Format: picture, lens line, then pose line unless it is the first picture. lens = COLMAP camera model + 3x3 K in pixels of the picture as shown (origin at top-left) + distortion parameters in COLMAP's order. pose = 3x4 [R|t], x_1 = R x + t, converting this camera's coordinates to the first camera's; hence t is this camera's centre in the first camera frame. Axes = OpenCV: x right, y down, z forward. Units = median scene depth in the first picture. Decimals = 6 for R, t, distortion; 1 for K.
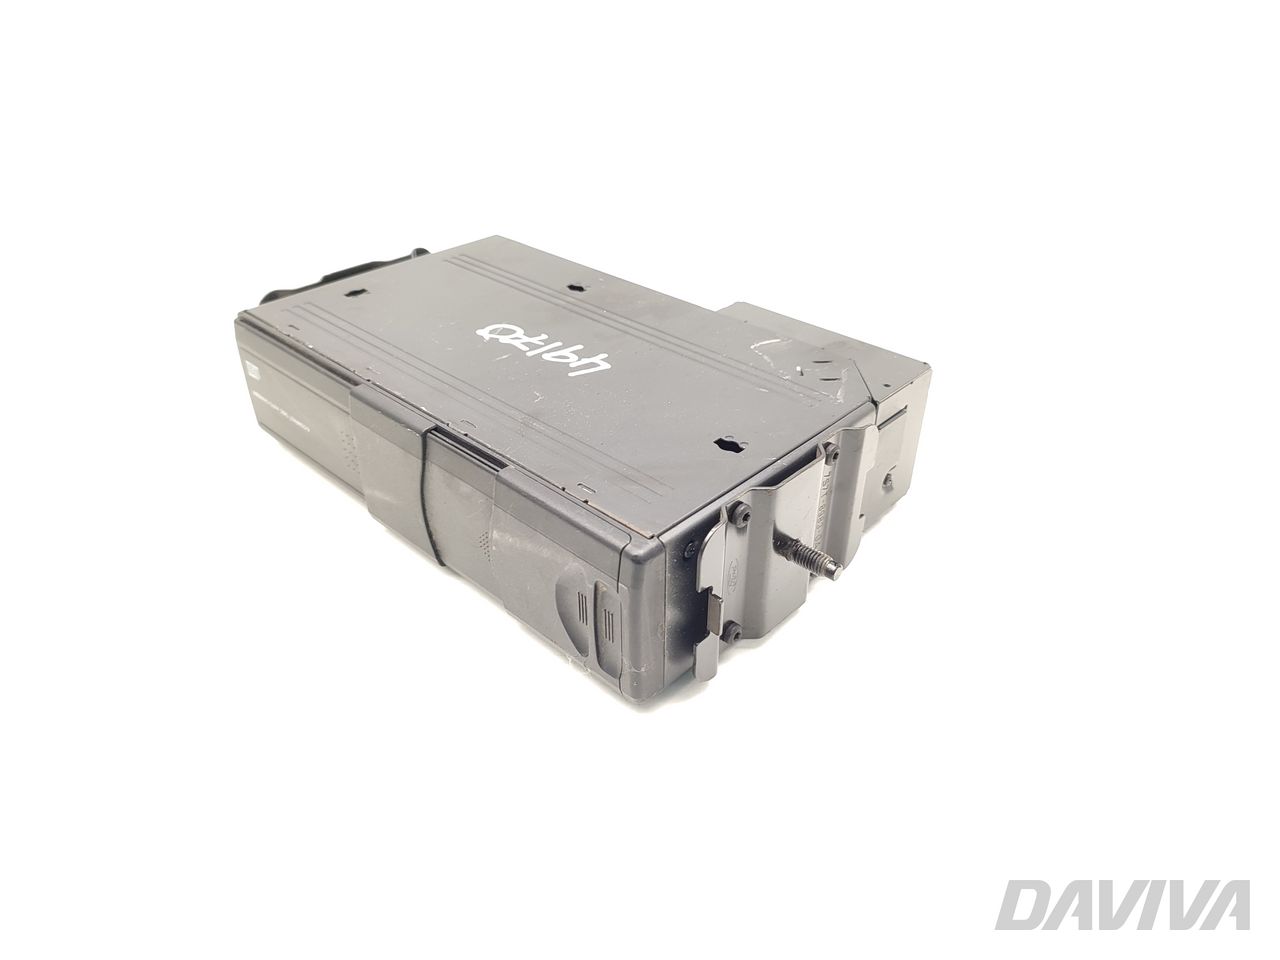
lens RADIAL K [[925.3, 0, 640.0], [0, 925.3, 480.0], [0, 0, 1]] dist [0.039749, -0.001469]
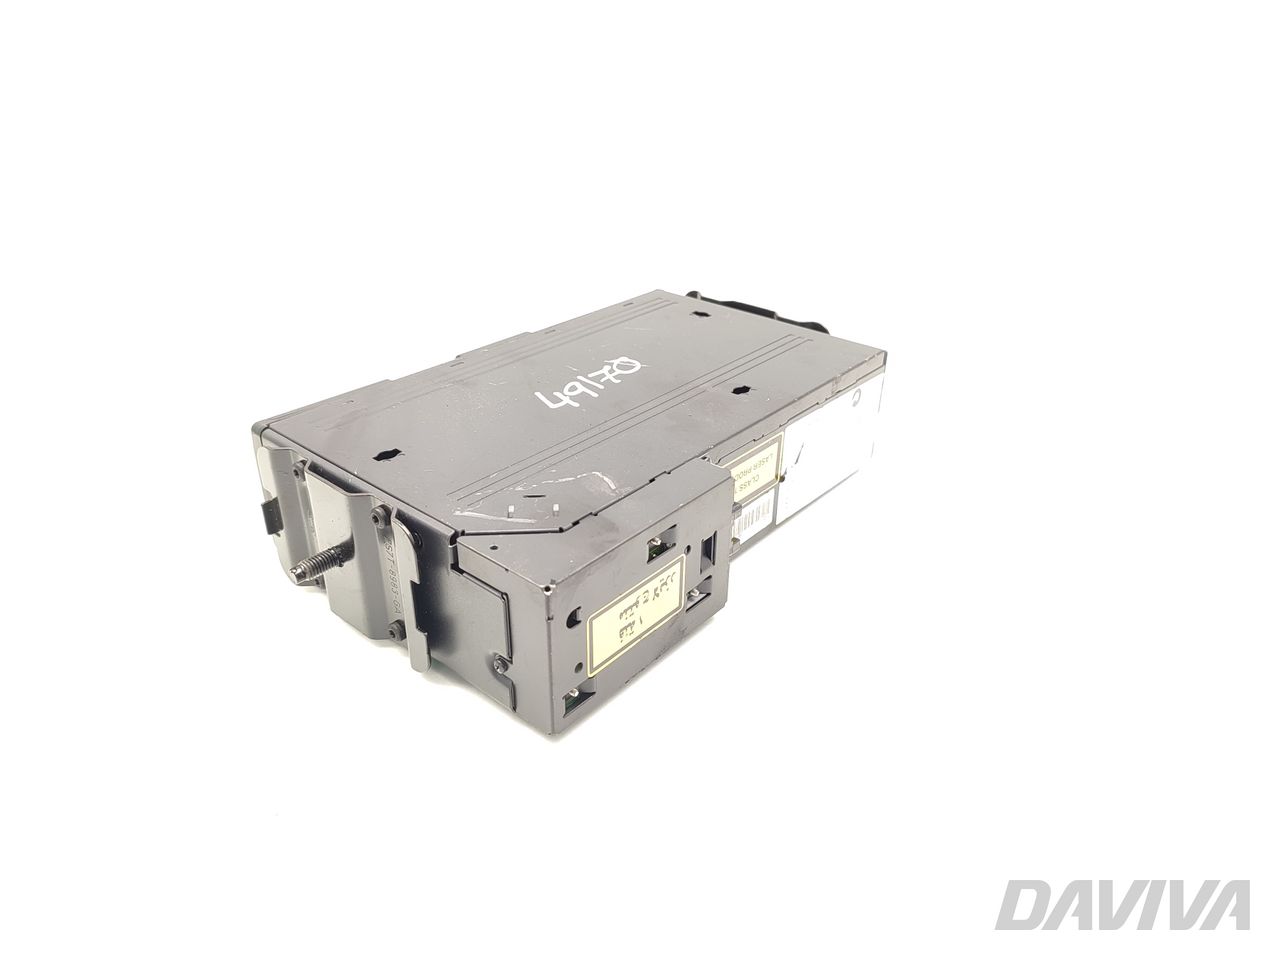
lens RADIAL K [[925.3, 0, 640.0], [0, 925.3, 480.0], [0, 0, 1]] dist [0.039749, -0.001469]
pose [[0.051232, 0.491080, -0.869606, 0.895398], [-0.559689, 0.735278, 0.382249, -0.499321], [0.827117, 0.467126, 0.312522, 0.743859]]
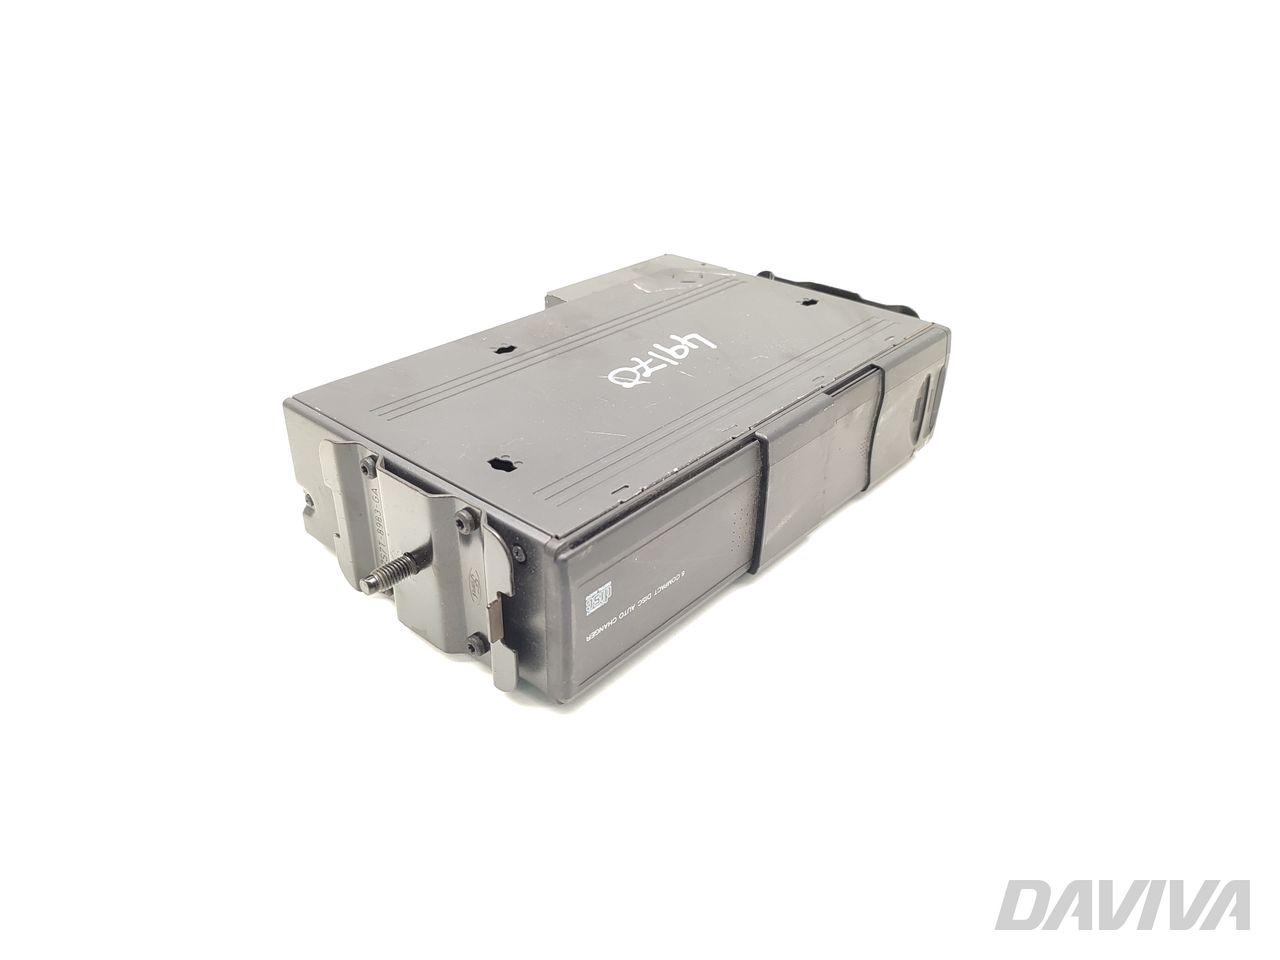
lens RADIAL K [[925.3, 0, 640.0], [0, 925.3, 480.0], [0, 0, 1]] dist [0.039749, -0.001469]
pose [[-0.045891, -0.503939, 0.862519, -1.043604], [0.528395, 0.720505, 0.449079, -0.511913], [-0.847758, 0.476359, 0.233214, 0.828023]]
